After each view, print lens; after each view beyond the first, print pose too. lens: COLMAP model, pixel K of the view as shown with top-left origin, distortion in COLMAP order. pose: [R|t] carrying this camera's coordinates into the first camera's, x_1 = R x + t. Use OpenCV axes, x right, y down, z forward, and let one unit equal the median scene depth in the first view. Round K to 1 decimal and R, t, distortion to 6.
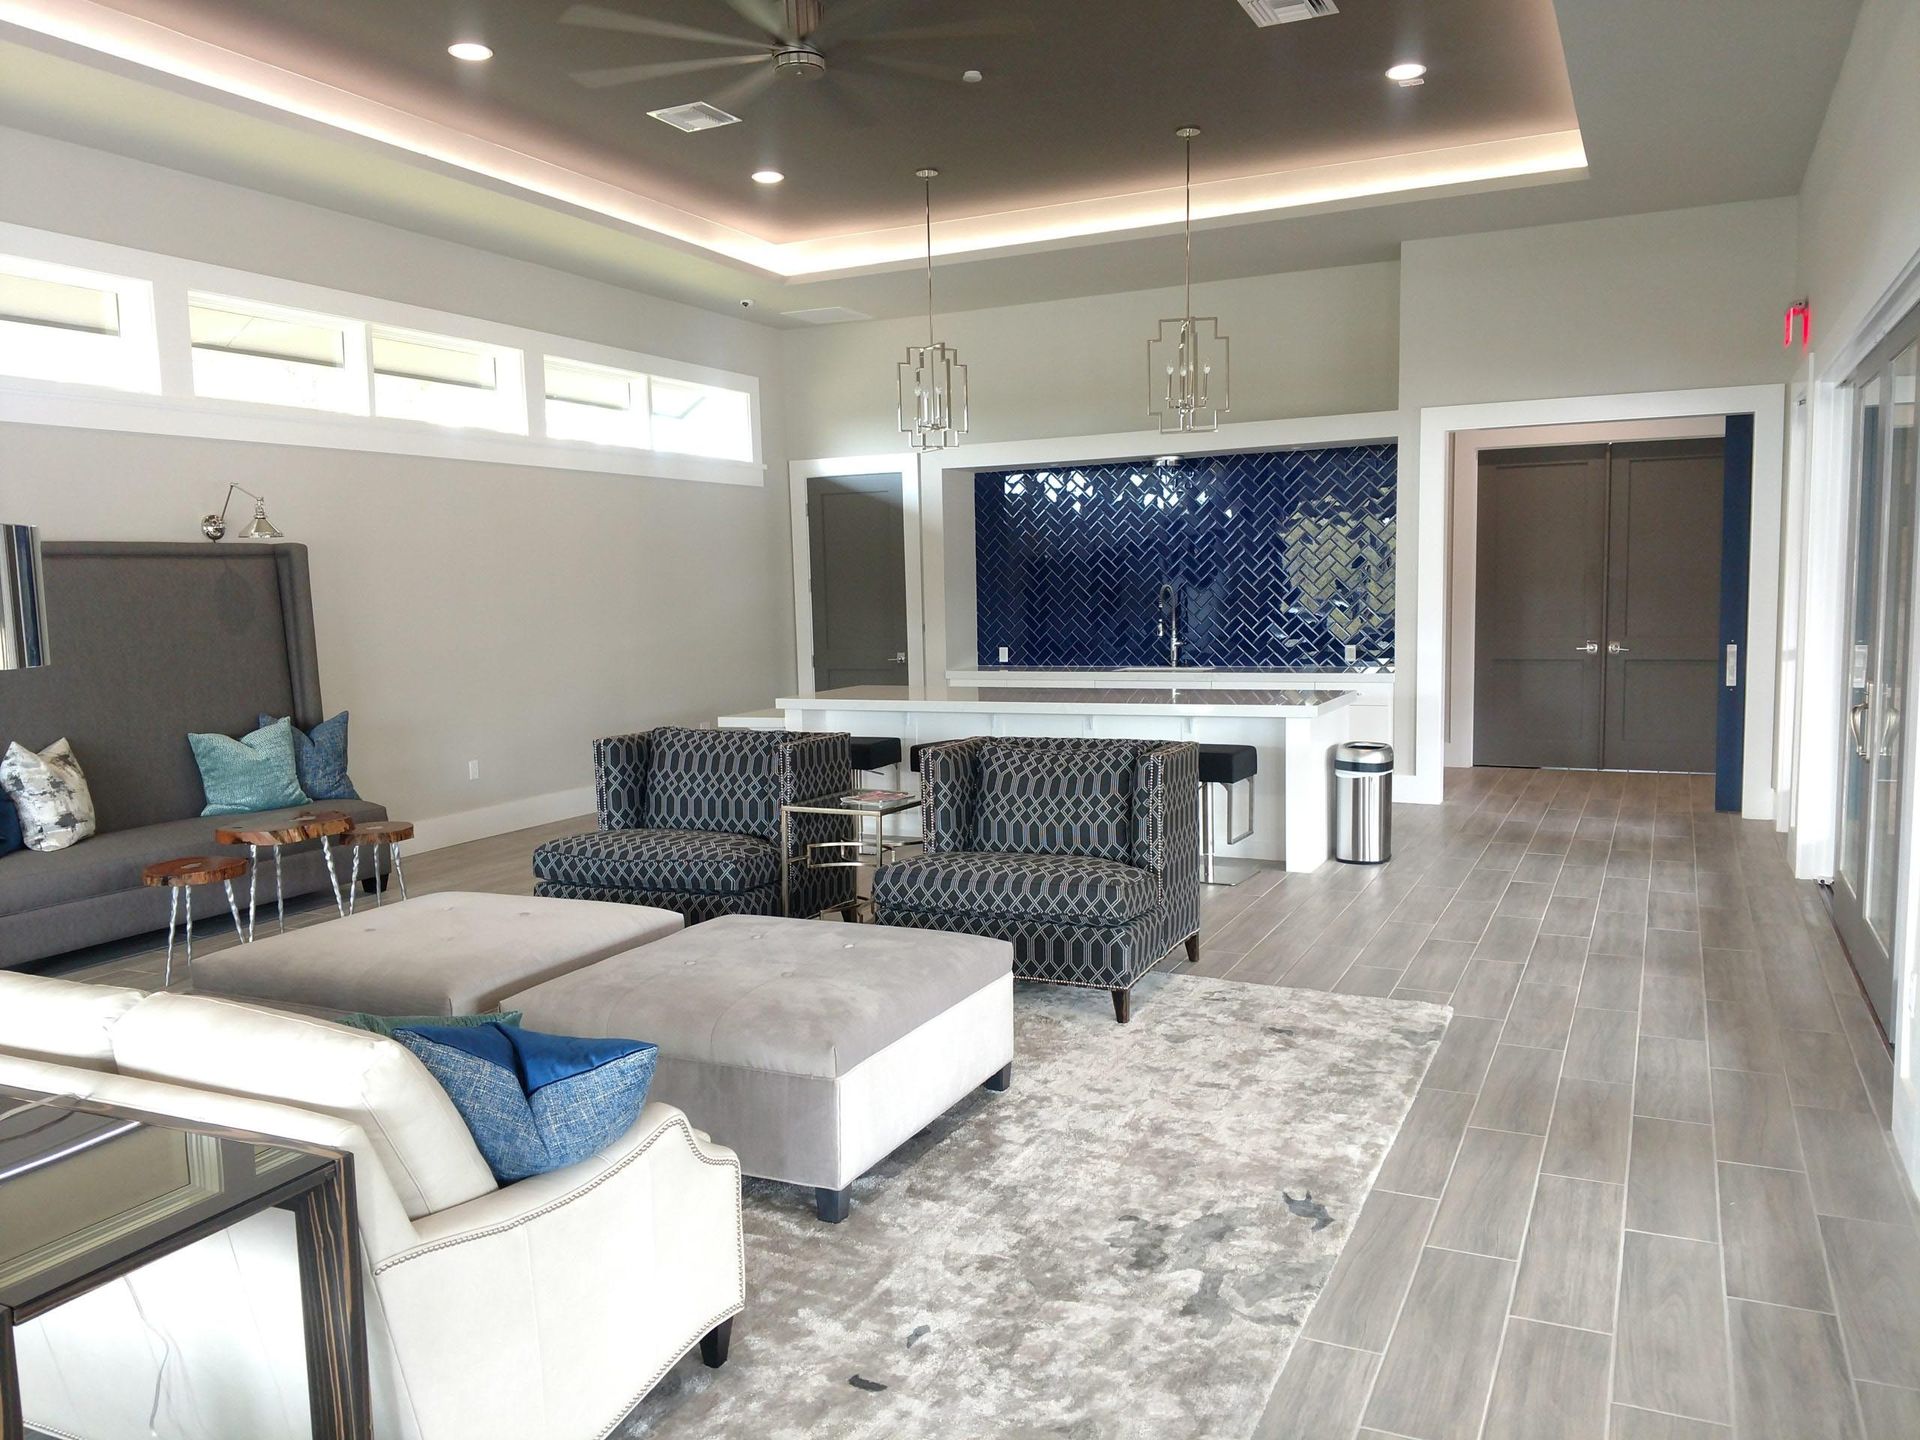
lens RADIAL K [[1489.3, 0, 896.4], [0, 1489.3, 744.0], [0, 0, 1]] dist [0.103945, -0.010015]
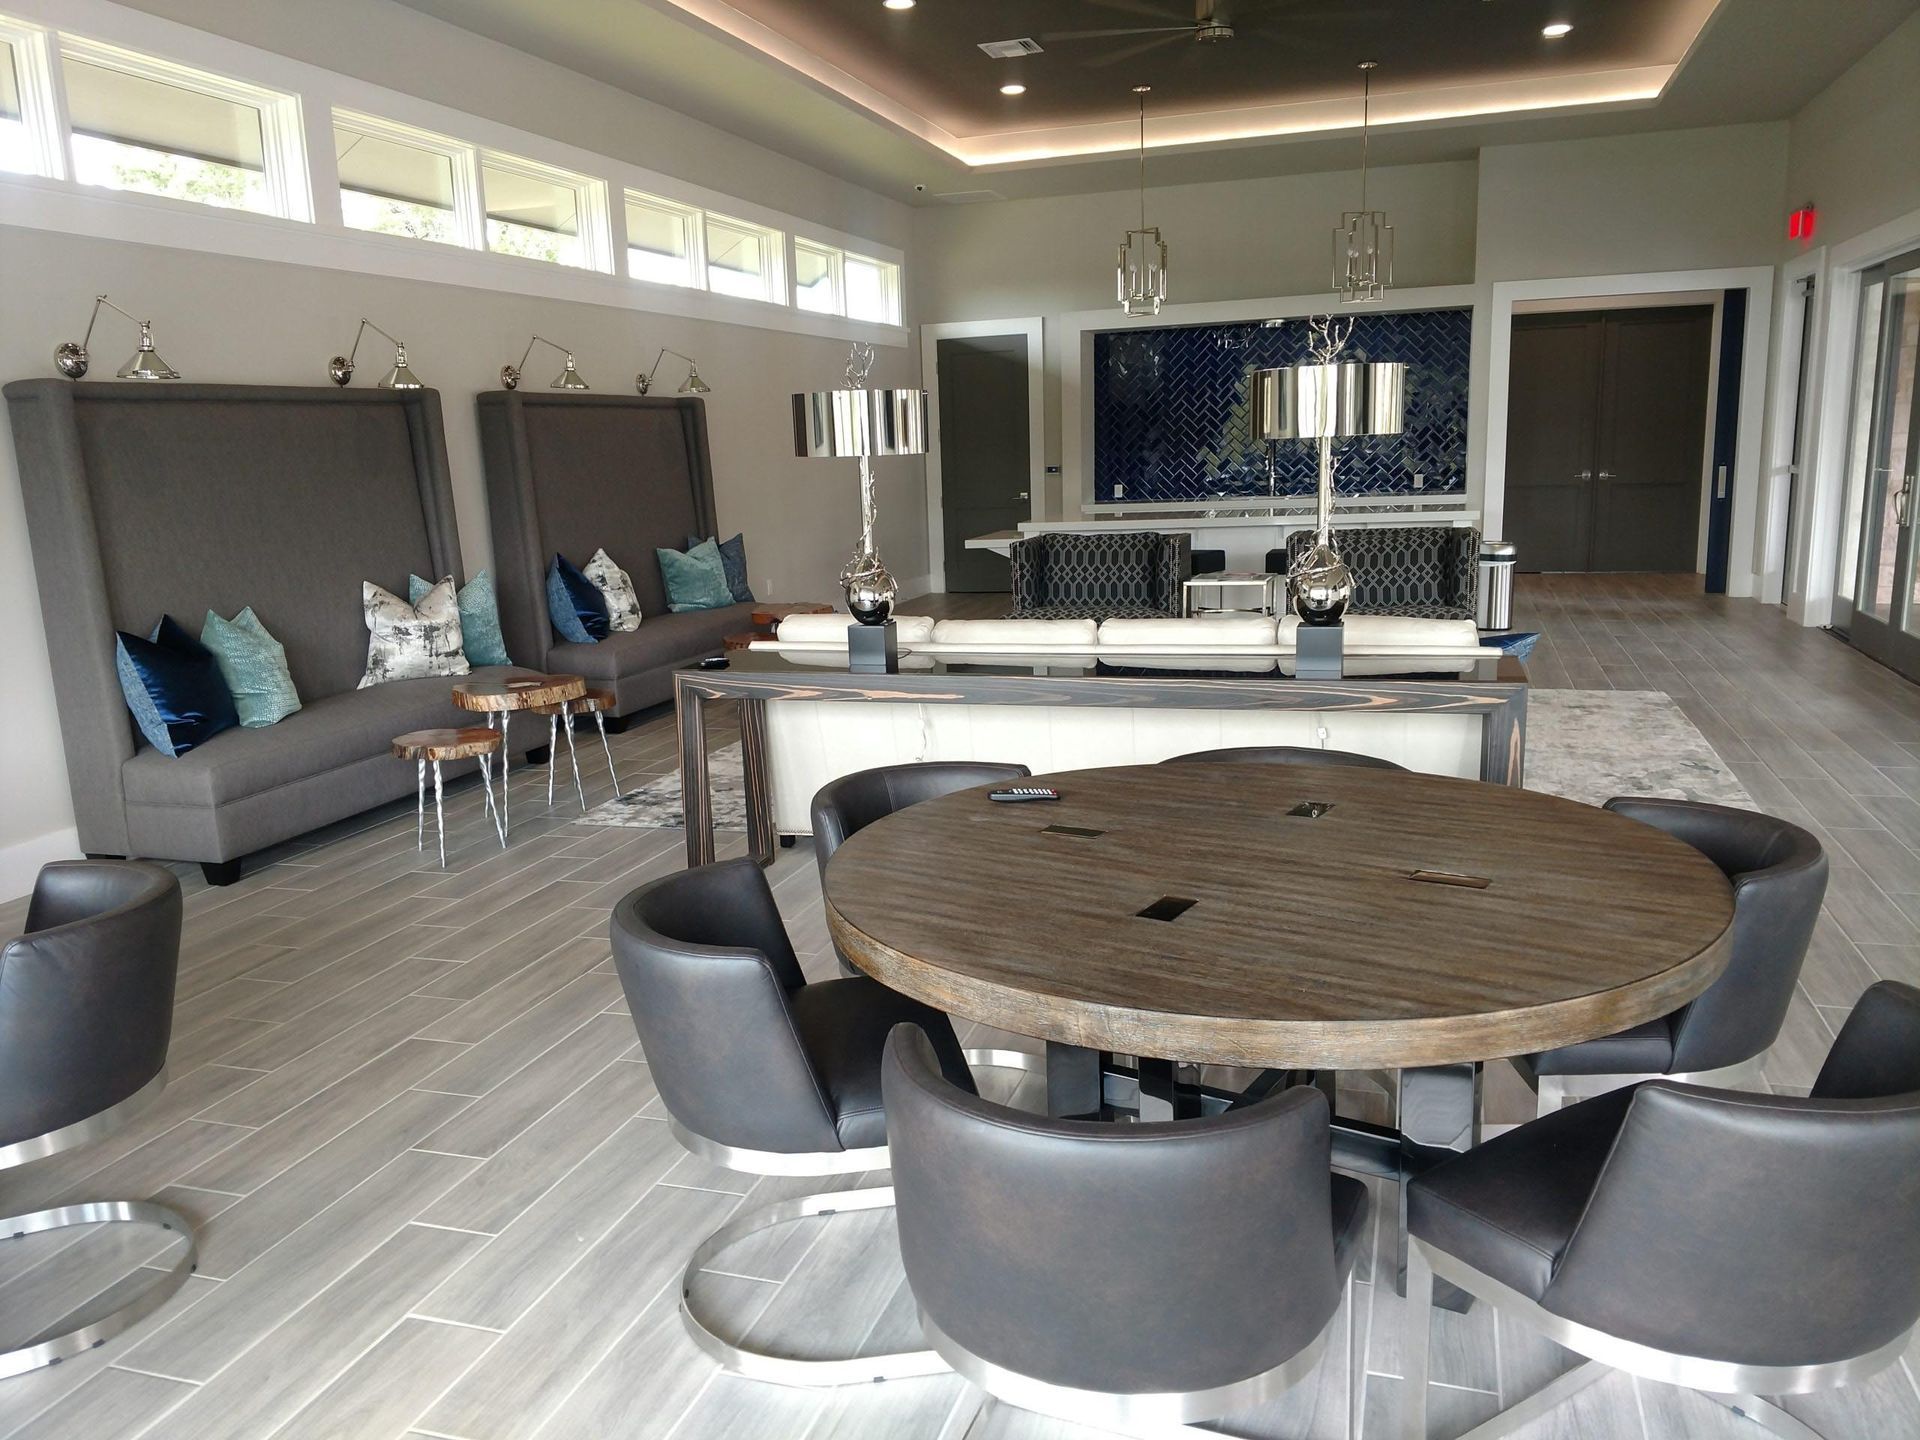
lens RADIAL K [[1489.3, 0, 962.9], [0, 1489.3, 719.9], [0, 0, 1]] dist [0.103945, -0.010015]
pose [[0.987497, -0.038421, 0.152884, -0.373110], [0.026881, 0.996681, 0.076842, 0.042578], [-0.155328, -0.071772, 0.985252, -0.265006]]
